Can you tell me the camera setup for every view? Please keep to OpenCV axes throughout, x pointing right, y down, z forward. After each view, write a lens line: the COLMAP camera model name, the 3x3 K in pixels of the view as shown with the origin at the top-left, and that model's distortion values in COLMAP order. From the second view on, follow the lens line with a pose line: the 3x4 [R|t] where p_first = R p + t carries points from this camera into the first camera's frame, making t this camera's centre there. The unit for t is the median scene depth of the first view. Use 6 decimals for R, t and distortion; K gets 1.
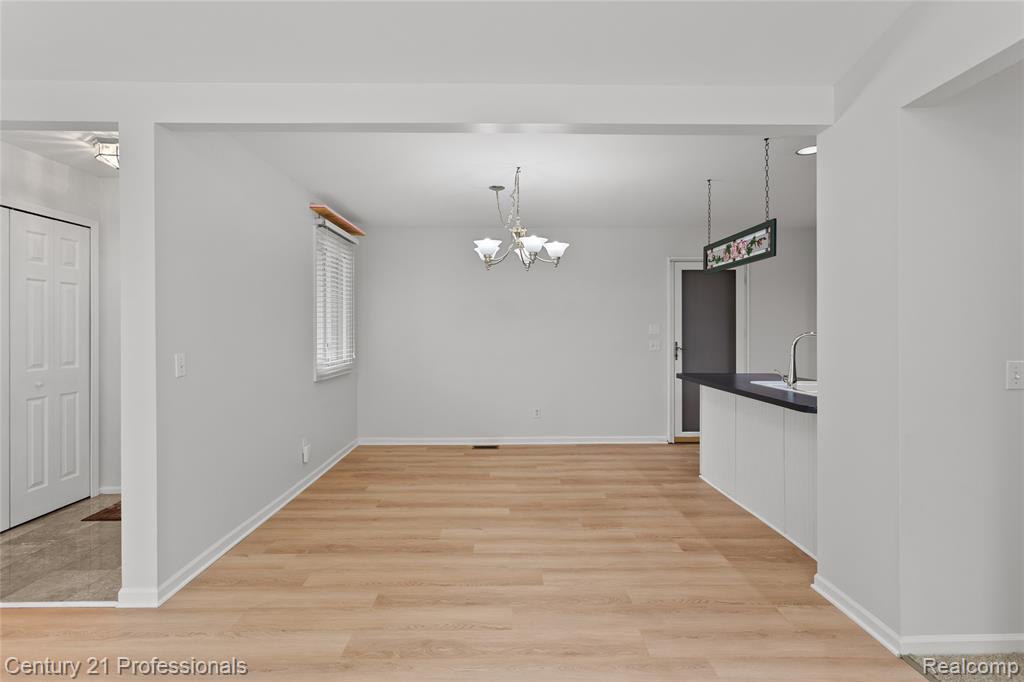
lens RADIAL K [[501.1, 0, 500.9], [0, 501.1, 334.8], [0, 0, 1]] dist [0.002754, 0.001311]
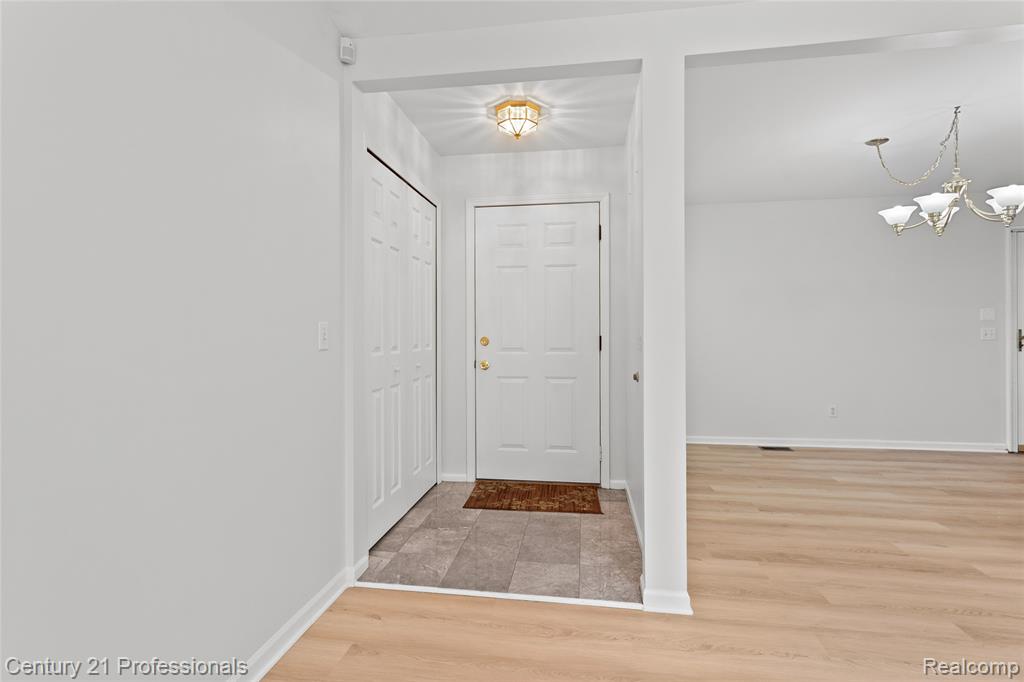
lens RADIAL K [[501.1, 0, 500.9], [0, 501.1, 334.8], [0, 0, 1]] dist [0.002754, 0.001311]
pose [[0.985169, -0.004224, -0.171537, -0.590908], [0.002825, 0.999961, -0.008395, 0.046775], [0.171566, 0.007786, 0.985142, 0.064192]]
